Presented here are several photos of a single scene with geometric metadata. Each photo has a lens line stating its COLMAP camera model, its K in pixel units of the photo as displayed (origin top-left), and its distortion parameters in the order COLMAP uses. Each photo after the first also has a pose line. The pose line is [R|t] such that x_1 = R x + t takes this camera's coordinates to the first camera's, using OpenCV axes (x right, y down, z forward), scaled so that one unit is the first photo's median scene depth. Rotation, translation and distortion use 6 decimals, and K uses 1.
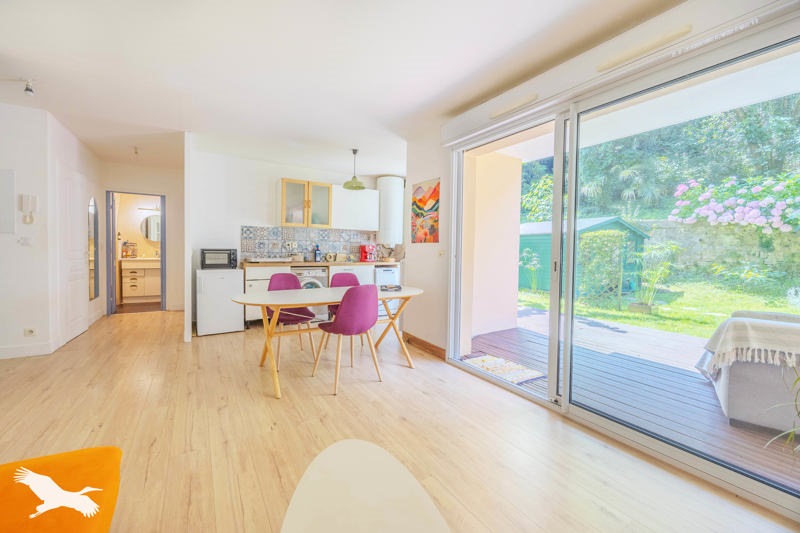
lens RADIAL K [[314.8, 0, 382.9], [0, 314.8, 258.9], [0, 0, 1]] dist [-0.001986, -0.000418]
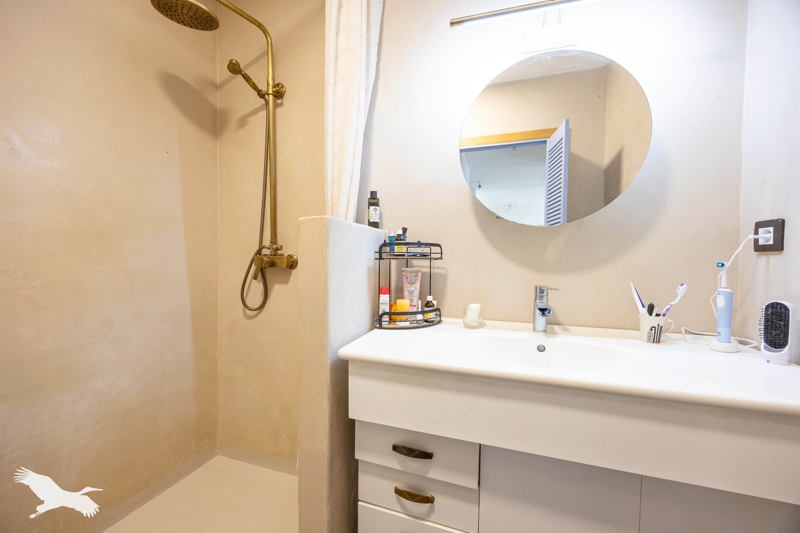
lens RADIAL K [[307.4, 0, 400.0], [0, 307.4, 266.5], [0, 0, 1]] dist [-0.000611, -0.000080]
pose [[0.651406, 0.012818, -0.758621, -0.695261], [-0.013774, 0.999892, 0.005068, -0.038777], [0.758604, 0.007148, 0.651512, 0.905580]]
